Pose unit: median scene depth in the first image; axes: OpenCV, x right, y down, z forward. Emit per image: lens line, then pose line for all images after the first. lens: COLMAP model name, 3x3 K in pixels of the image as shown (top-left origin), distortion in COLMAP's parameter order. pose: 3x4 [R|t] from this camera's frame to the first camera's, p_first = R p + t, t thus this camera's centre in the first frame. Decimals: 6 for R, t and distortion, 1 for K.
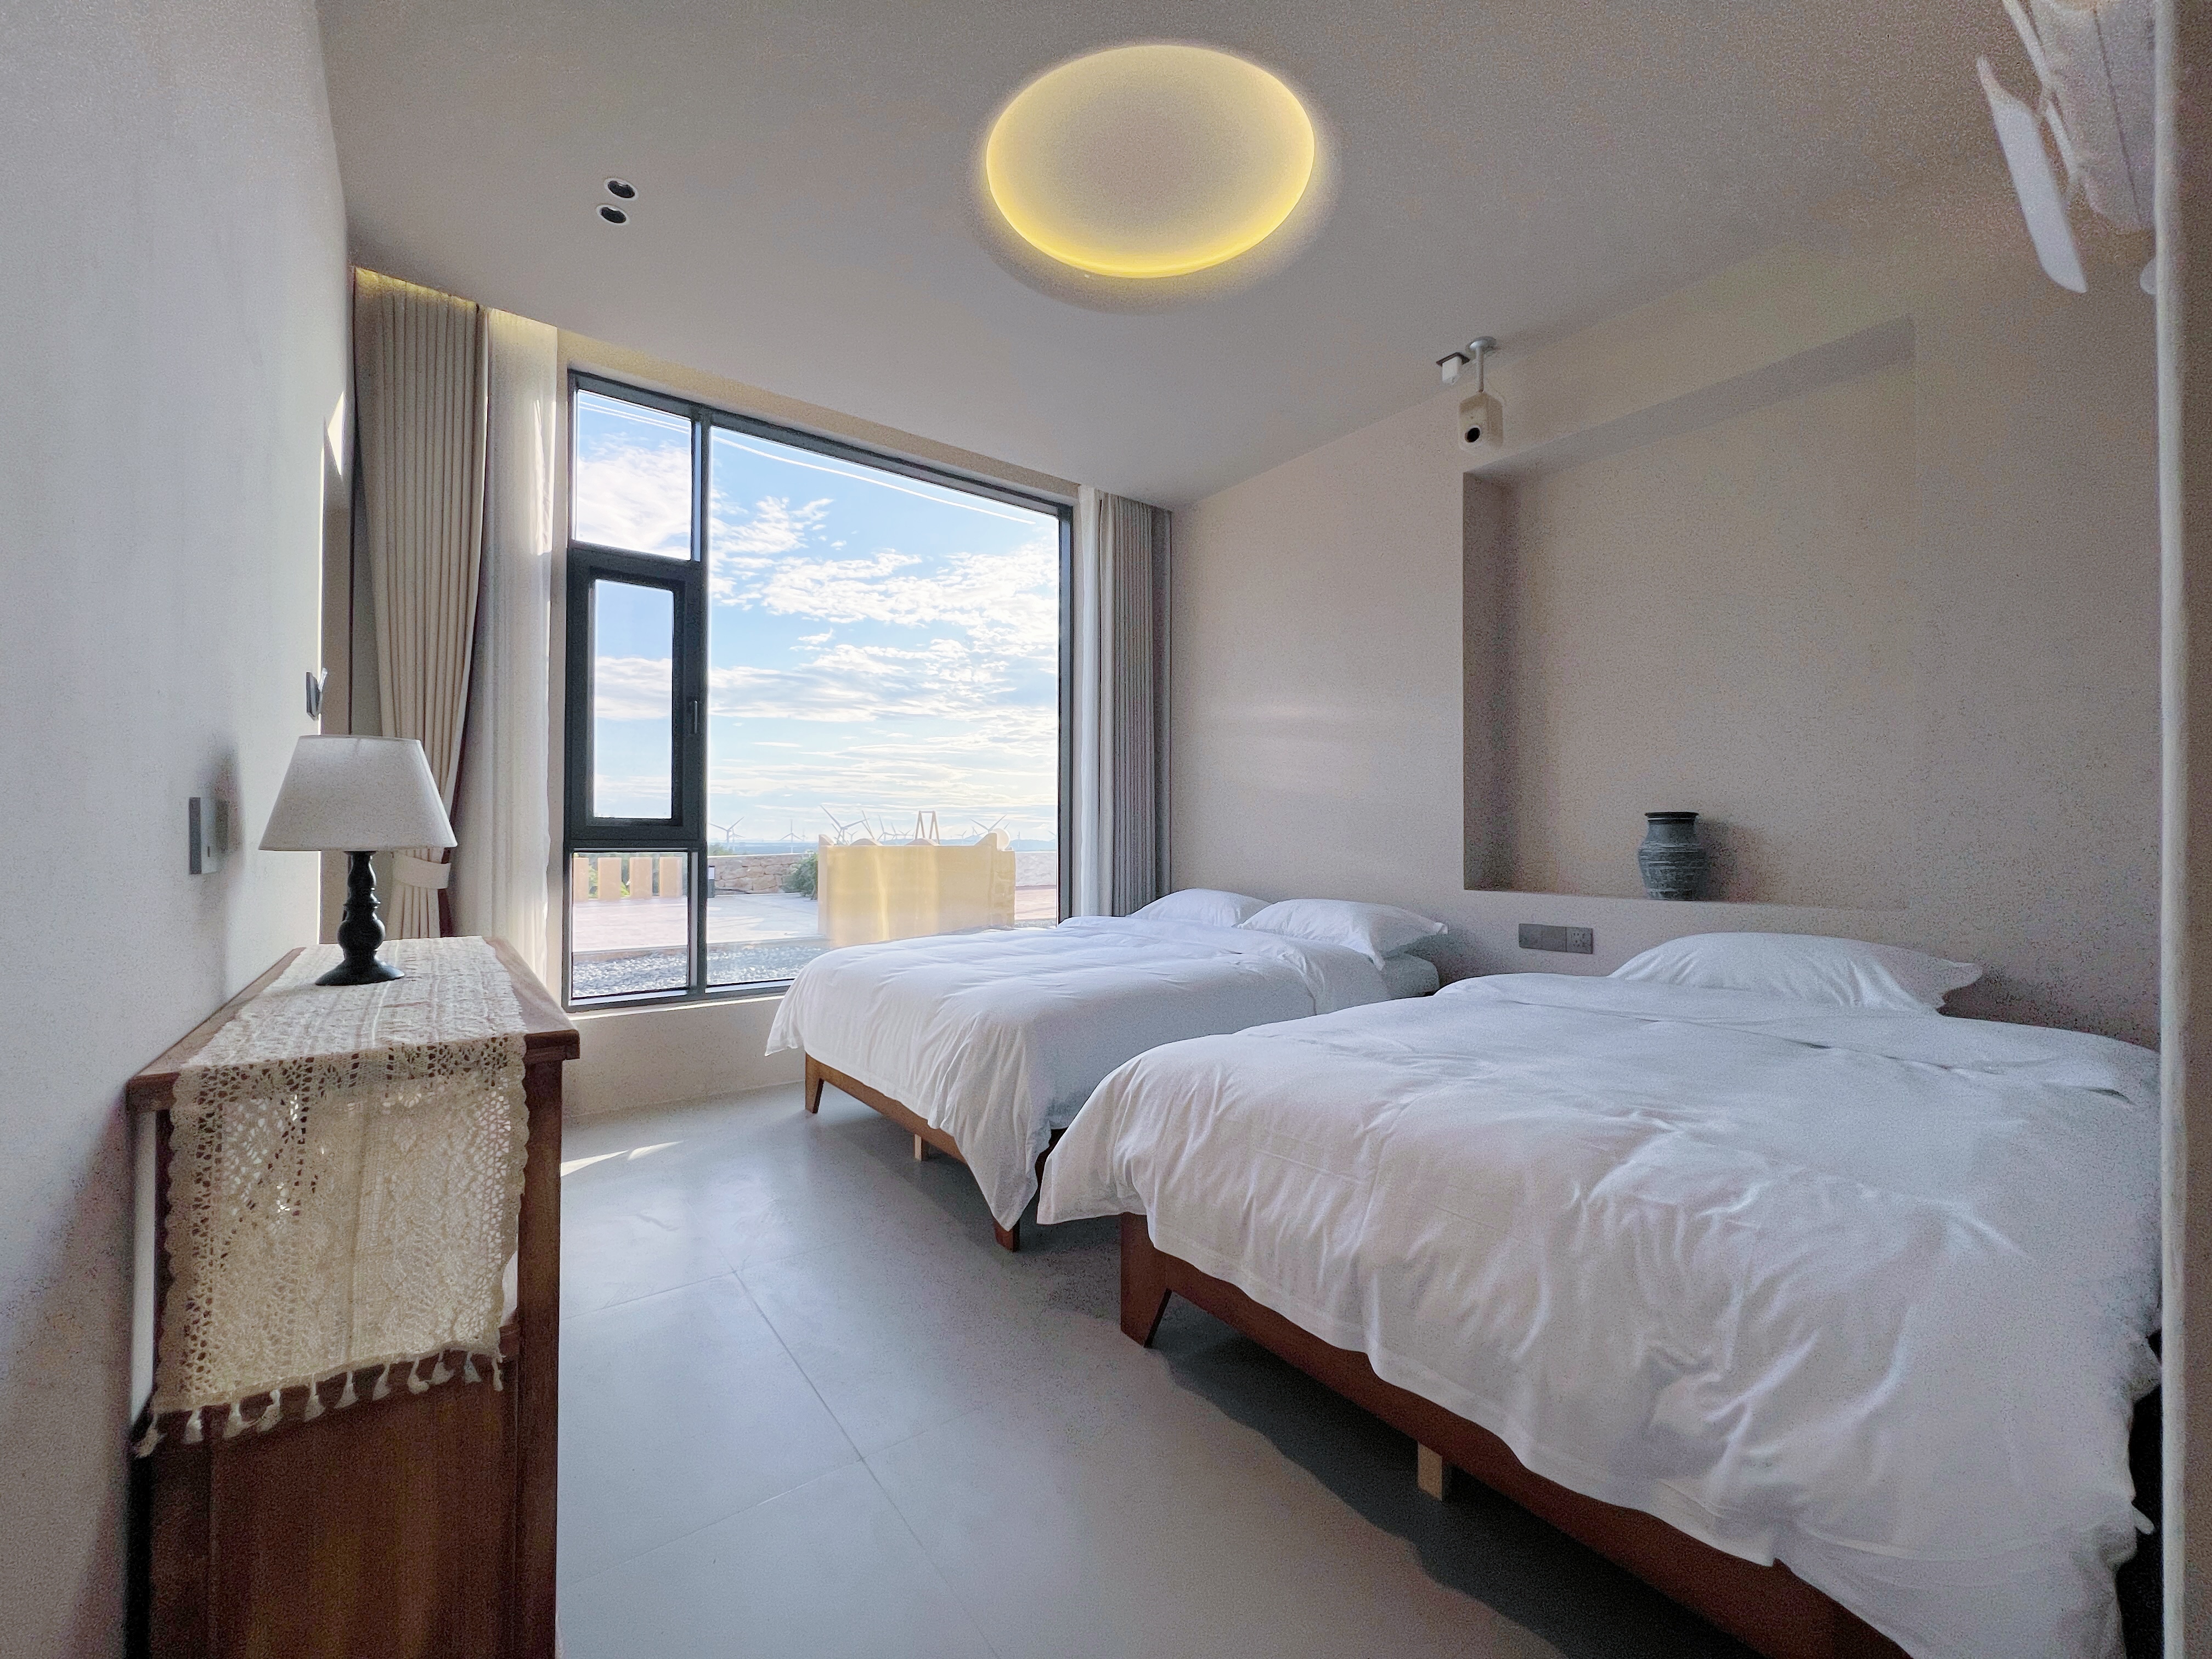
lens RADIAL K [[902.9, 0, 1095.3], [0, 902.9, 837.3], [0, 0, 1]] dist [0.014530, 0.000216]
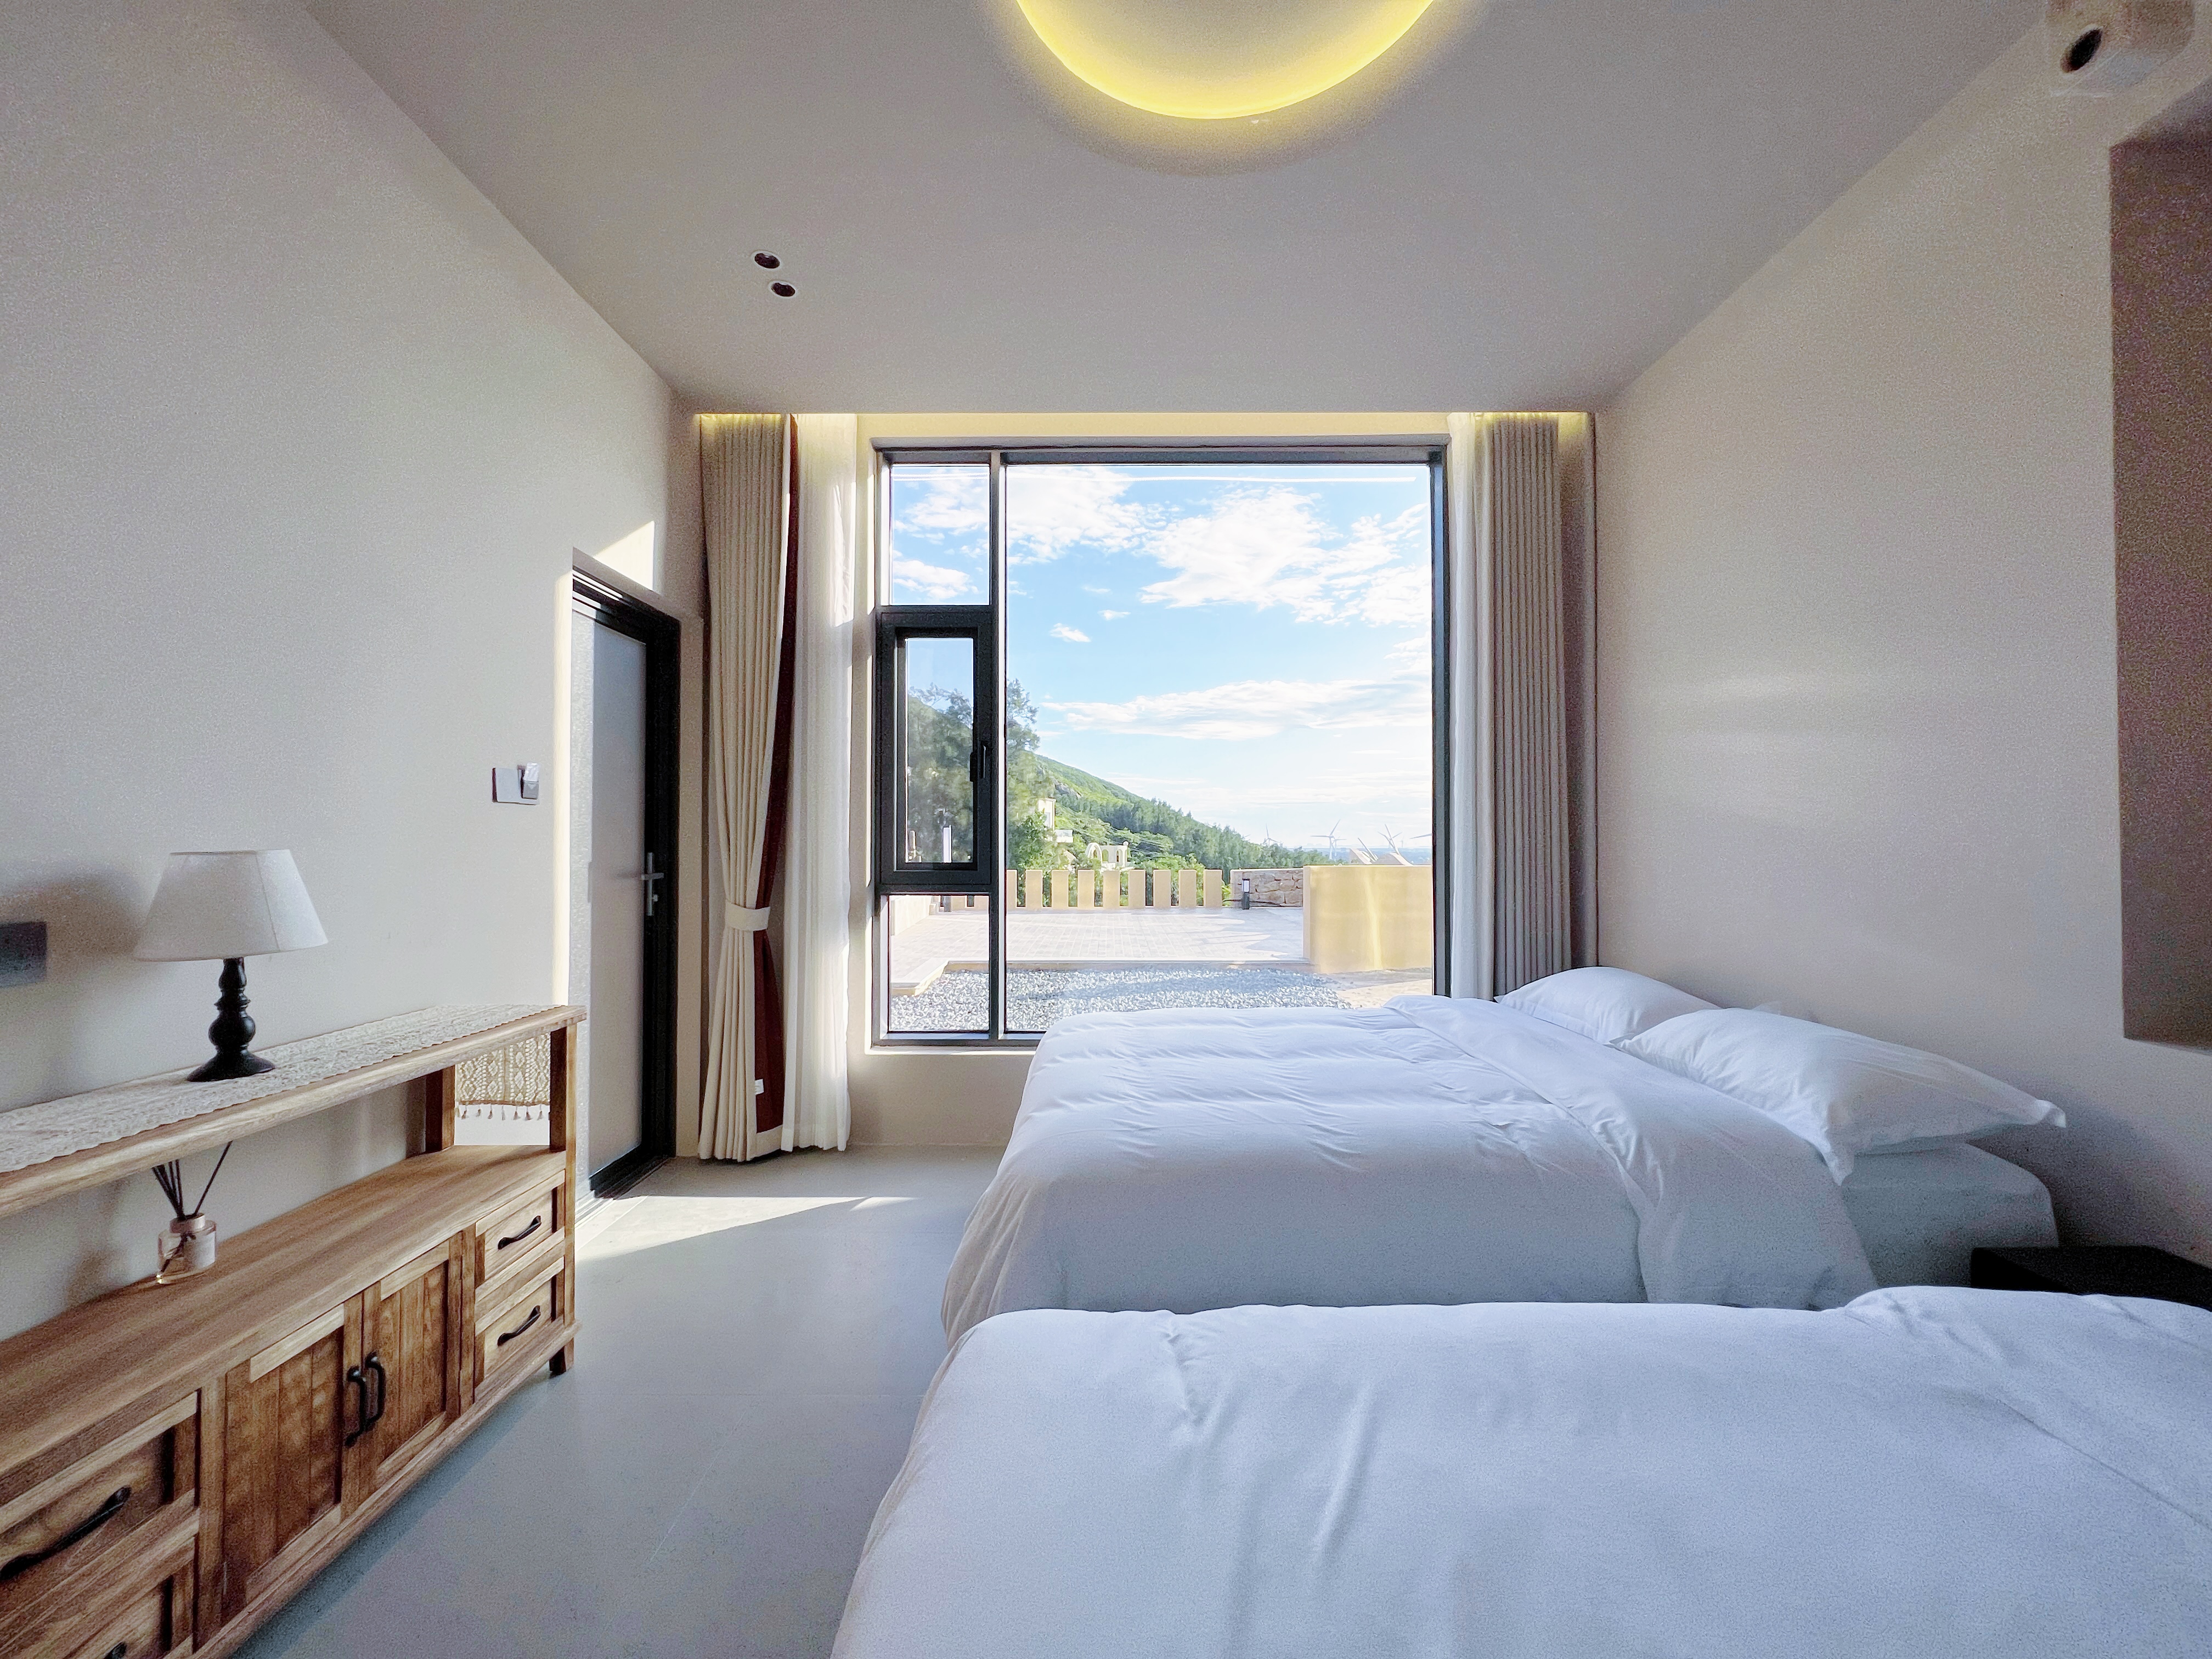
lens RADIAL K [[884.5, 0, 1108.4], [0, 884.5, 834.7], [0, 0, 1]] dist [0.003286, 0.000660]
pose [[0.800706, -0.009615, -0.598981, 0.259919], [0.005238, 0.999945, -0.009050, -0.044145], [0.599035, 0.004109, 0.800712, 0.315750]]
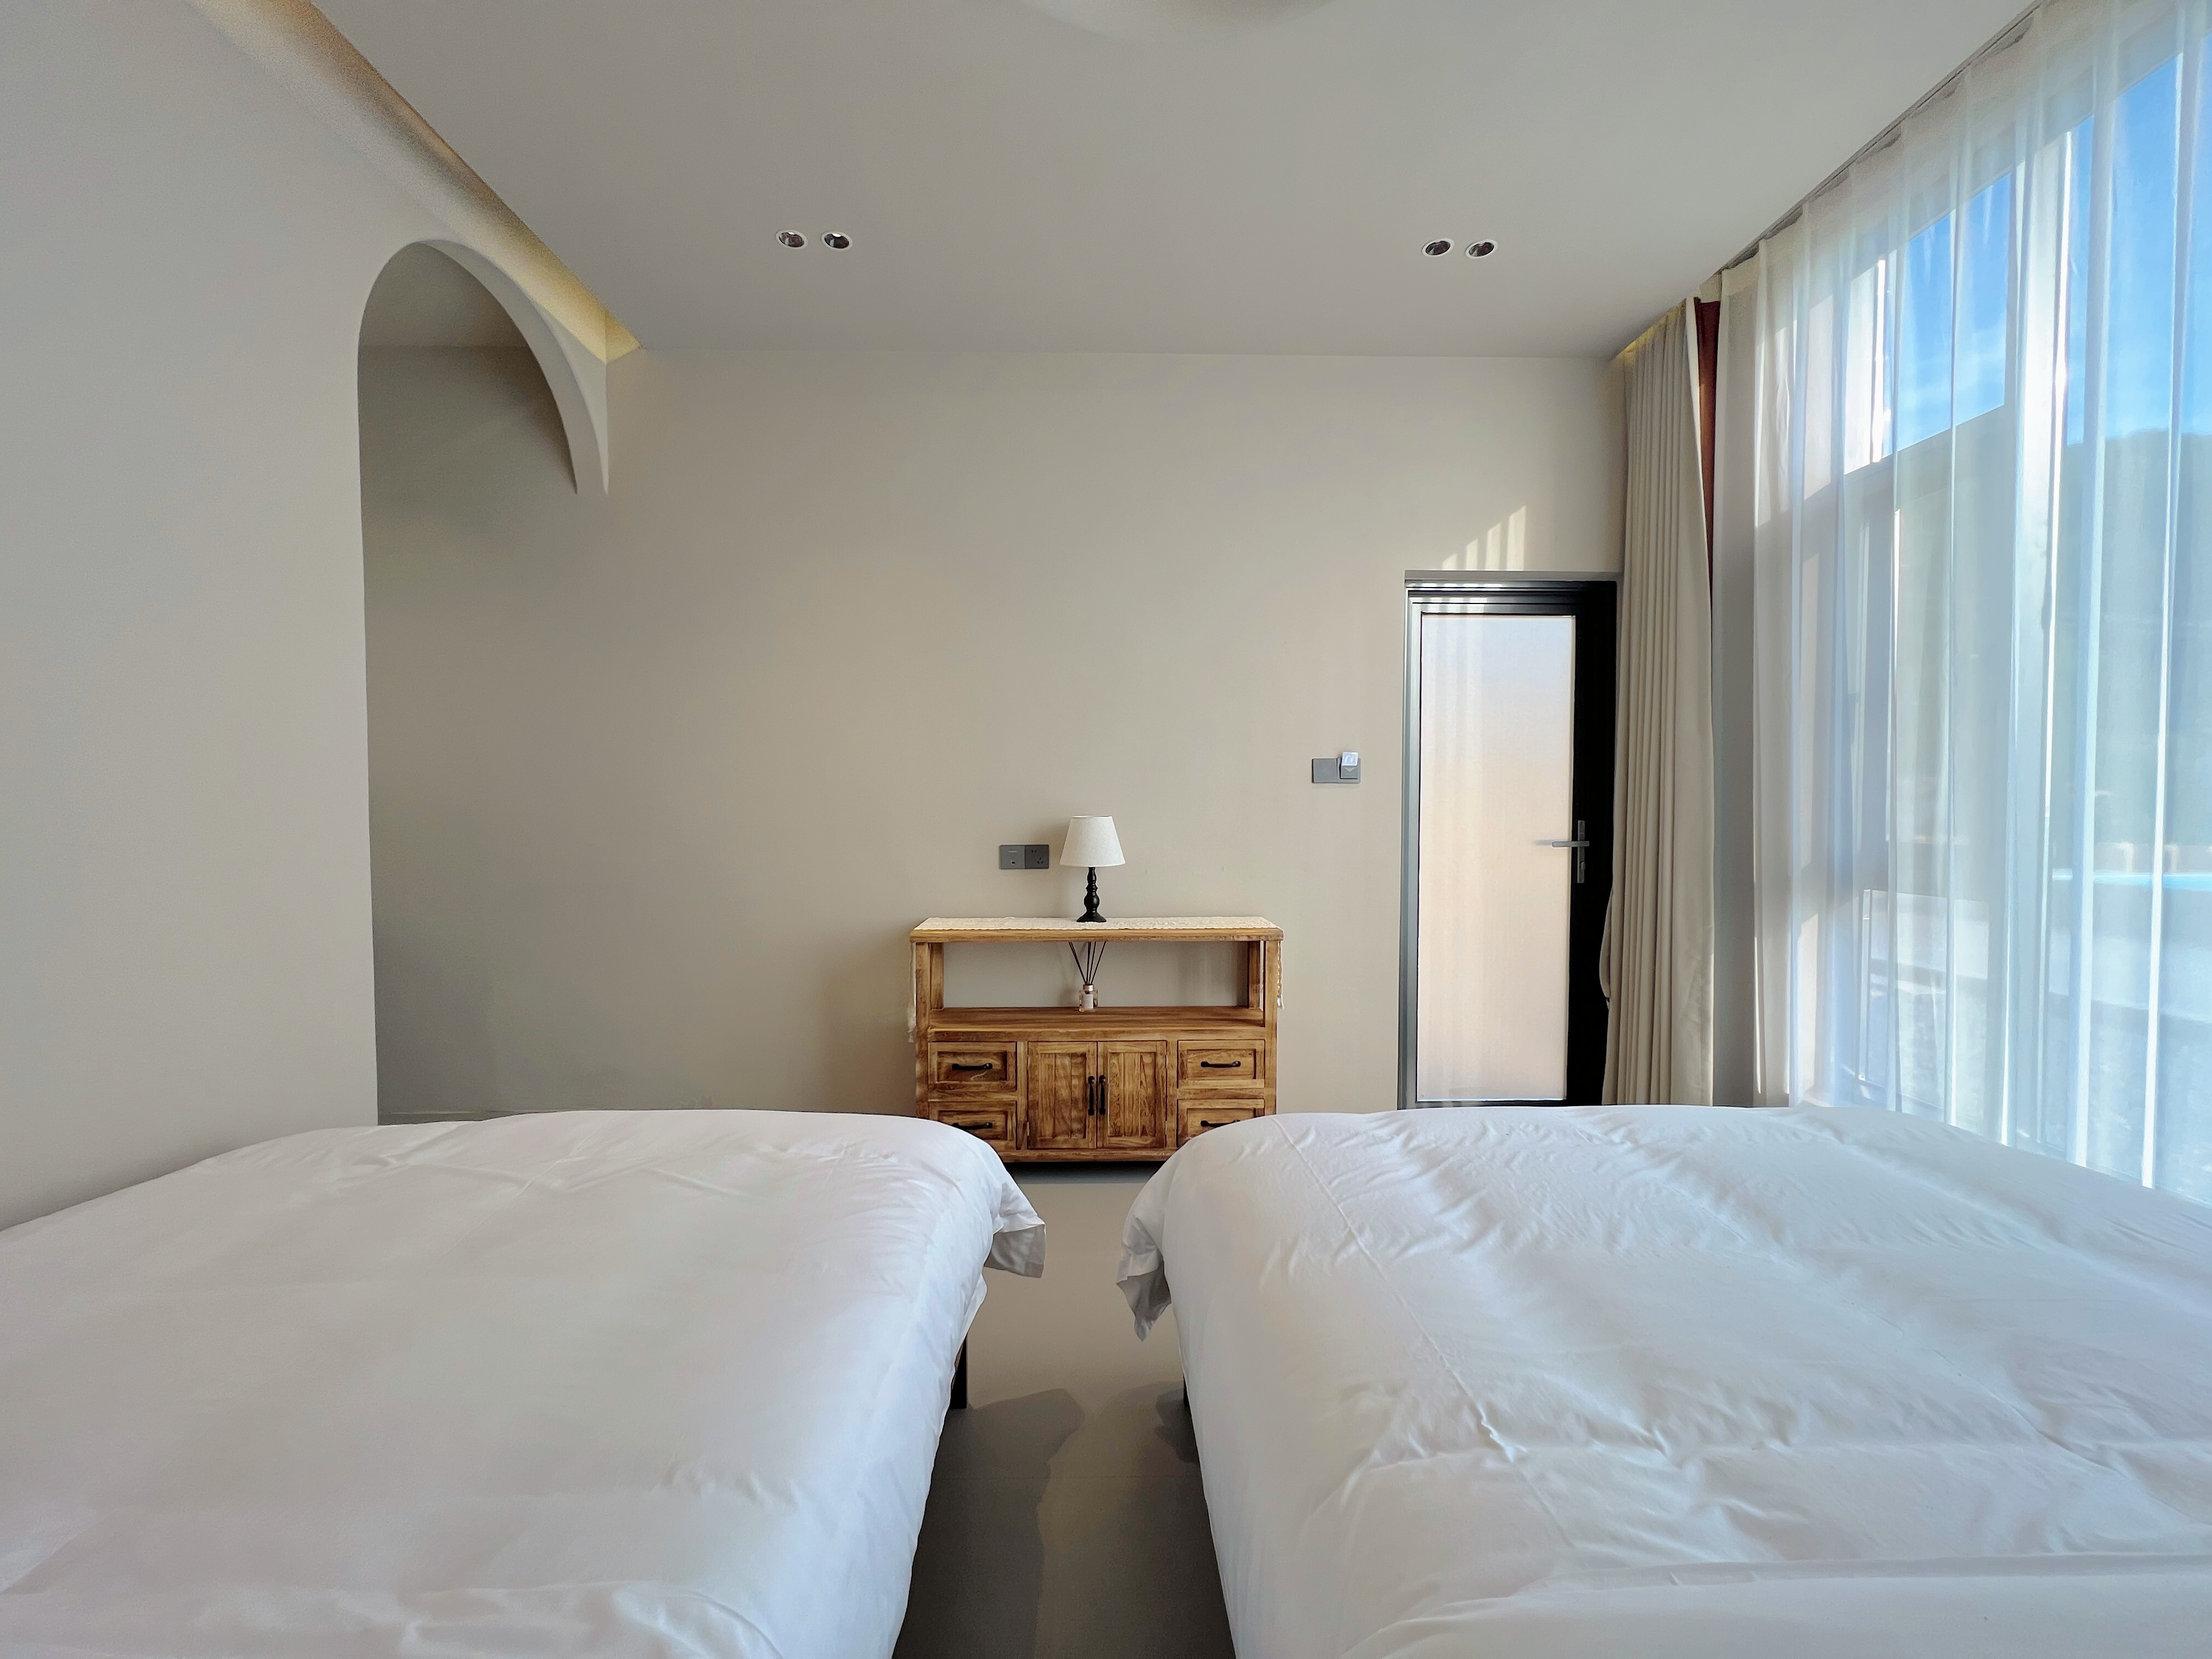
lens RADIAL K [[884.5, 0, 1108.4], [0, 884.5, 834.7], [0, 0, 1]] dist [0.003286, 0.000660]
pose [[-0.585157, 0.012902, -0.810817, 0.381193], [0.002971, 0.999901, 0.013767, -0.036377], [0.810914, 0.005647, -0.585137, 0.938344]]
